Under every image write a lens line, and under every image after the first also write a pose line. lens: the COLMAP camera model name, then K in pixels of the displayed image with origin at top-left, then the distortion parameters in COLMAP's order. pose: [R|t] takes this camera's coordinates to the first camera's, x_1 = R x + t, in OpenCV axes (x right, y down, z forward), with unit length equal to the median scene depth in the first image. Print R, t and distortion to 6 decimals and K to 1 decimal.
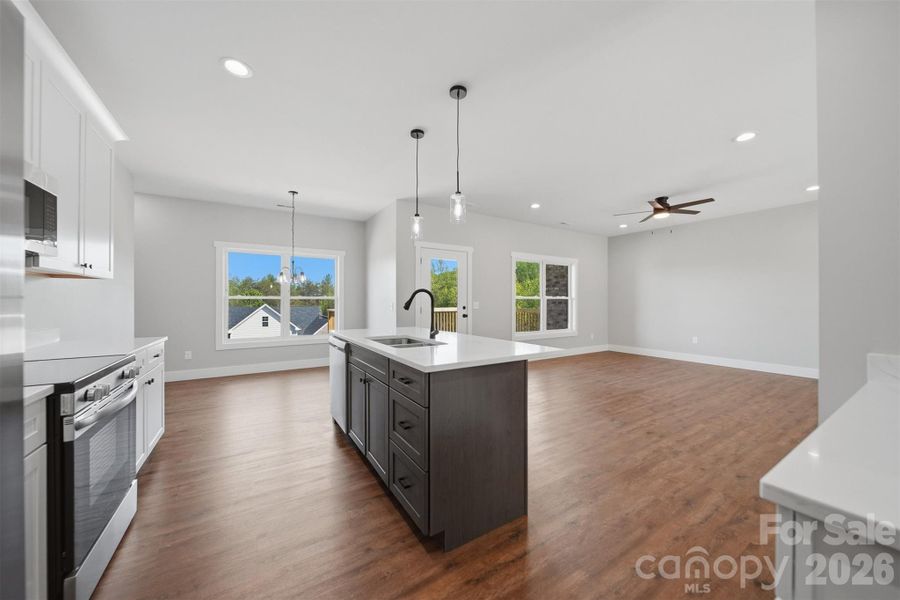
lens RADIAL K [[329.5, 0, 454.8], [0, 329.5, 303.9], [0, 0, 1]] dist [-0.001178, -0.000070]
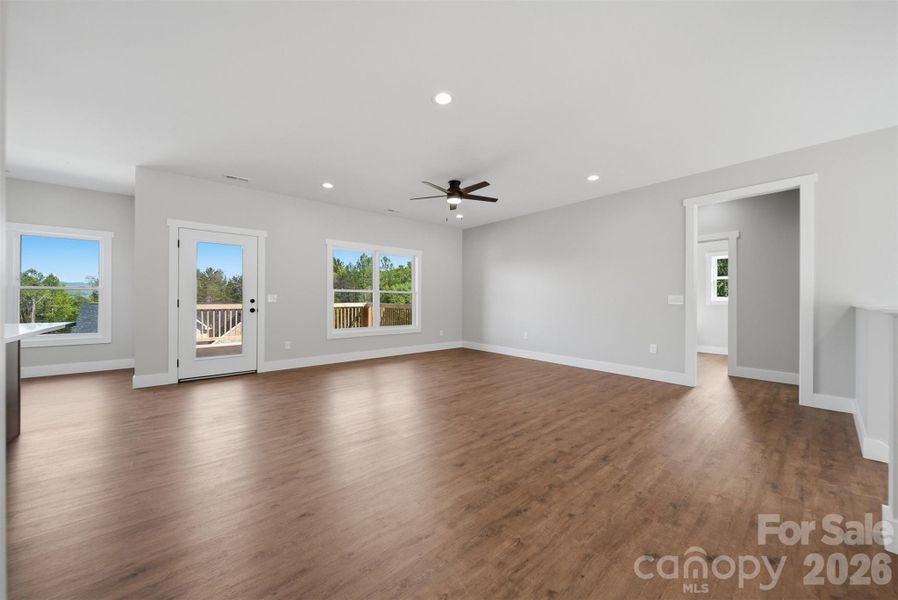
lens RADIAL K [[328.7, 0, 453.5], [0, 328.7, 299.5], [0, 0, 1]] dist [-0.001178, -0.000070]
pose [[0.990897, 0.003838, 0.134568, 0.343664], [-0.002718, 0.999960, -0.008505, 0.010874], [-0.134595, 0.008062, 0.990868, 0.061760]]
